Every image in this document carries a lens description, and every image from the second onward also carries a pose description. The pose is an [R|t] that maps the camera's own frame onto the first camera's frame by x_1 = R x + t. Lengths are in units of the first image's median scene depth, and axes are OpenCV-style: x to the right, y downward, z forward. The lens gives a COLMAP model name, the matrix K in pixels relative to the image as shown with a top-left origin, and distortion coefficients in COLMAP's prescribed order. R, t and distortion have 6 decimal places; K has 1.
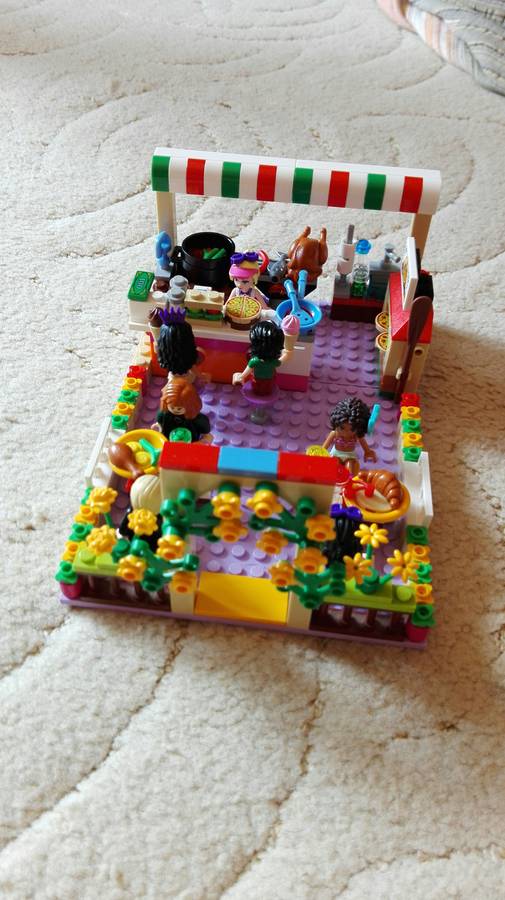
lens RADIAL K [[690.4, 0, 241.1], [0, 690.4, 444.0], [0, 0, 1]] dist [0.115272, -0.203595]
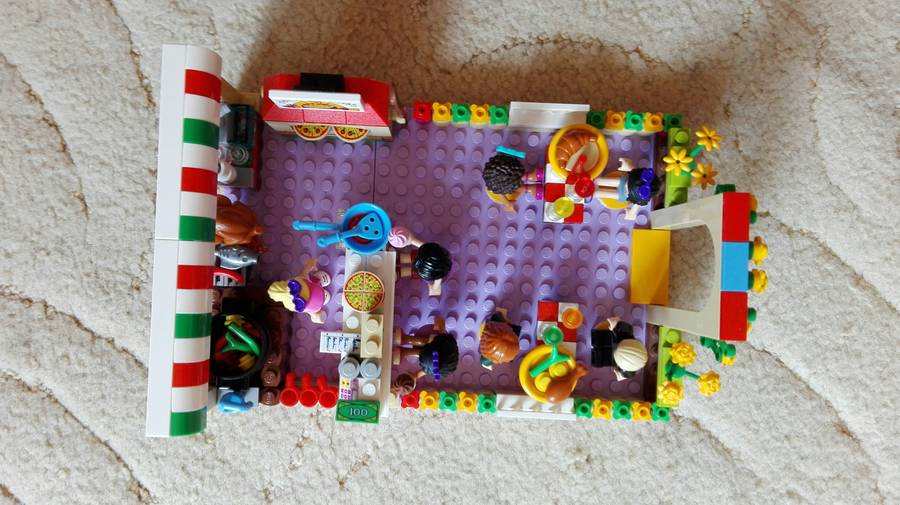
lens RADIAL K [[690.4, 0, 426.5], [0, 690.4, 256.6], [0, 0, 1]] dist [0.115272, -0.203595]
pose [[-0.075393, -0.997114, -0.008922, 0.044890], [0.733918, -0.061546, 0.676444, -0.666156], [-0.675040, 0.044451, 0.736440, 0.268272]]
